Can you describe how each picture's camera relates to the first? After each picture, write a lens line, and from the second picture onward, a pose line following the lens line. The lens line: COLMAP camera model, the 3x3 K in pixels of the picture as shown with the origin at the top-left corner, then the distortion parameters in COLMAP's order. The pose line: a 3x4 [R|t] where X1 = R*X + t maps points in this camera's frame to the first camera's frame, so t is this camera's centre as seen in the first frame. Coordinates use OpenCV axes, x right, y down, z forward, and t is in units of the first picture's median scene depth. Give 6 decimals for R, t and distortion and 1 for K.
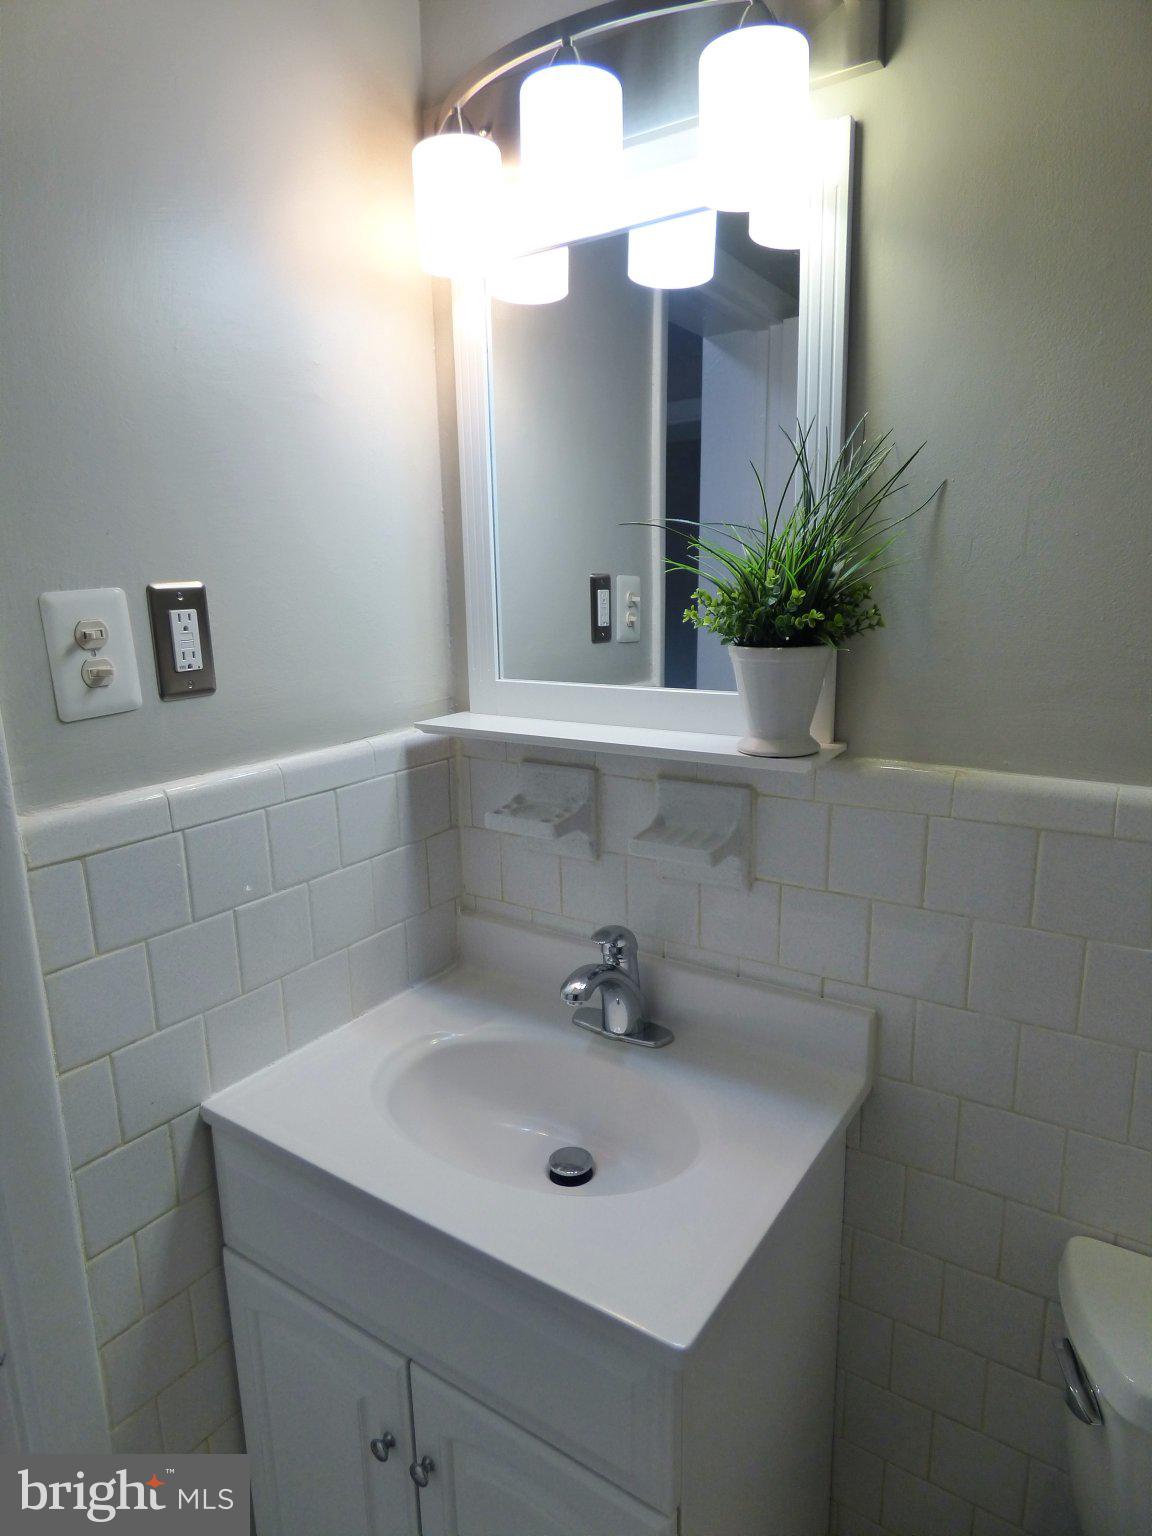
lens RADIAL K [[920.0, 0, 576.0], [0, 920.0, 768.0], [0, 0, 1]] dist [-0.013295, 0.000675]
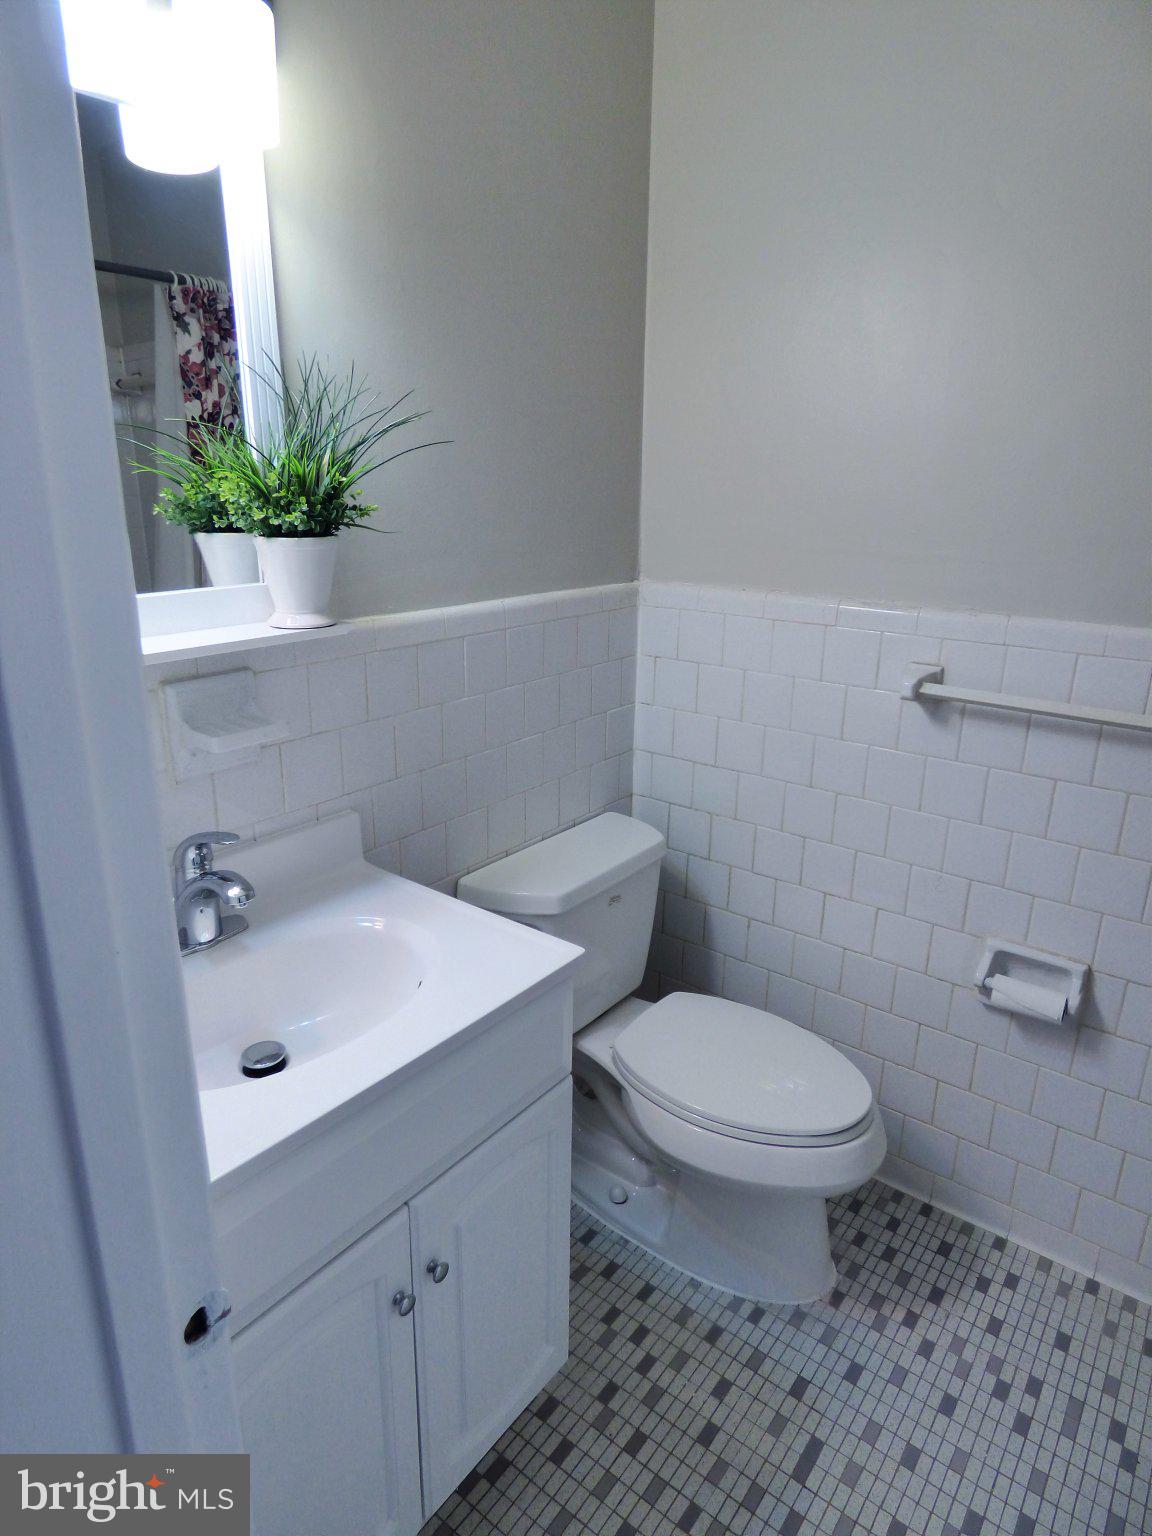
lens RADIAL K [[920.0, 0, 576.0], [0, 920.0, 768.0], [0, 0, 1]] dist [-0.013295, 0.000675]
pose [[0.065168, -0.278221, 0.958304, -0.906922], [0.193026, 0.945721, 0.261442, -0.081321], [-0.979027, 0.167940, 0.115335, 0.492805]]
